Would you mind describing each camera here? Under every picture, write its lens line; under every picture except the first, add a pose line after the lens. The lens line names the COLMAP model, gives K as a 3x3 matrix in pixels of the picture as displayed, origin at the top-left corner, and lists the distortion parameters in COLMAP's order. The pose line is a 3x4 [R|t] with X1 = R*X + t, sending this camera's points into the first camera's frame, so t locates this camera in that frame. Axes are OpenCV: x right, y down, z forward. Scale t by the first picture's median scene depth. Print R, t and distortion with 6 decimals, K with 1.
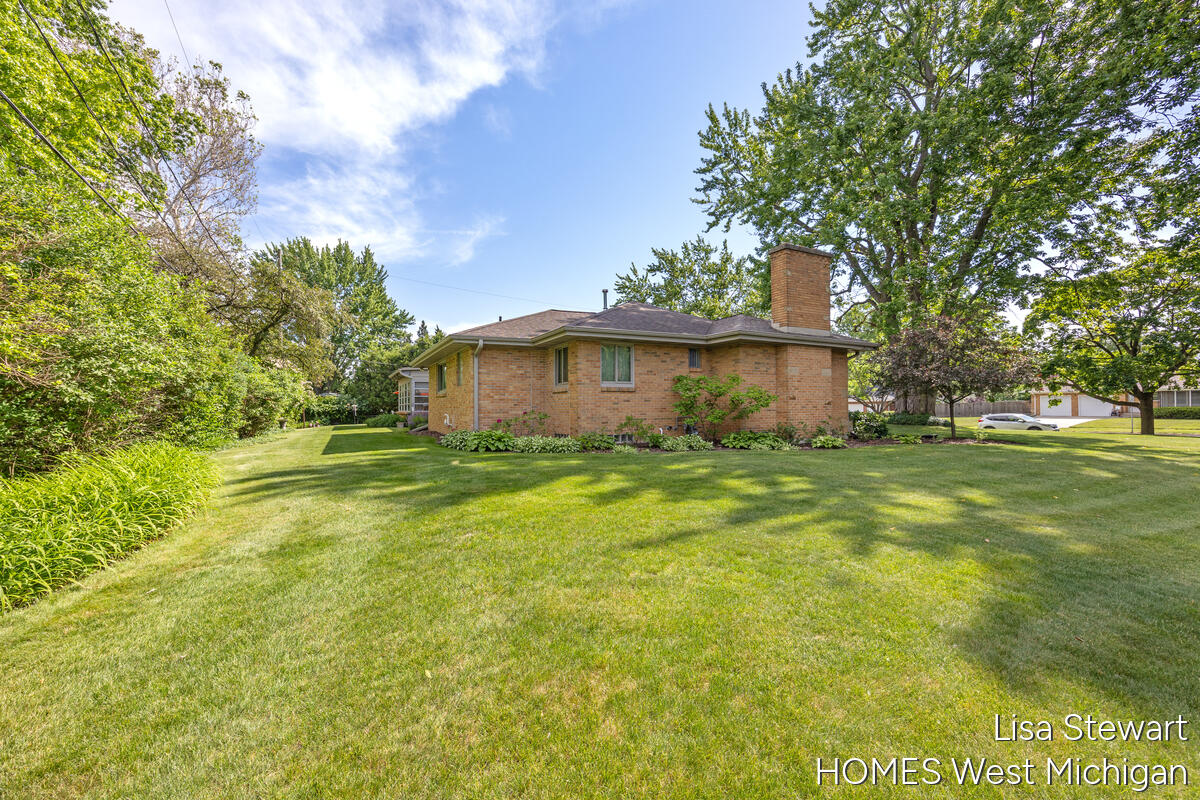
lens RADIAL K [[484.4, 0, 600.0], [0, 484.4, 400.0], [0, 0, 1]] dist [0.051398, 0.000031]
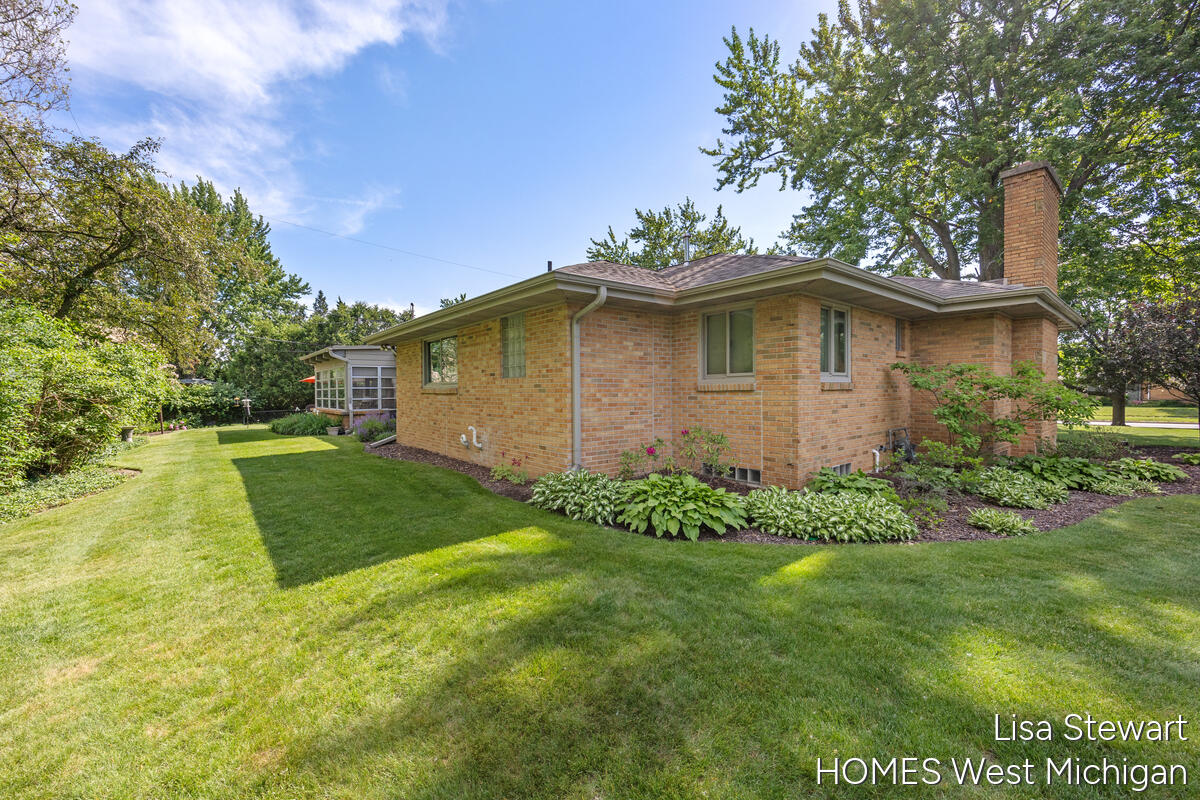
lens RADIAL K [[481.4, 0, 601.6], [0, 481.4, 393.9], [0, 0, 1]] dist [0.015408, 0.000362]
pose [[0.978828, -0.003482, 0.204655, -0.119336], [-0.000498, 0.999812, 0.019390, -0.008526], [-0.204684, -0.019081, 0.978642, 0.181570]]
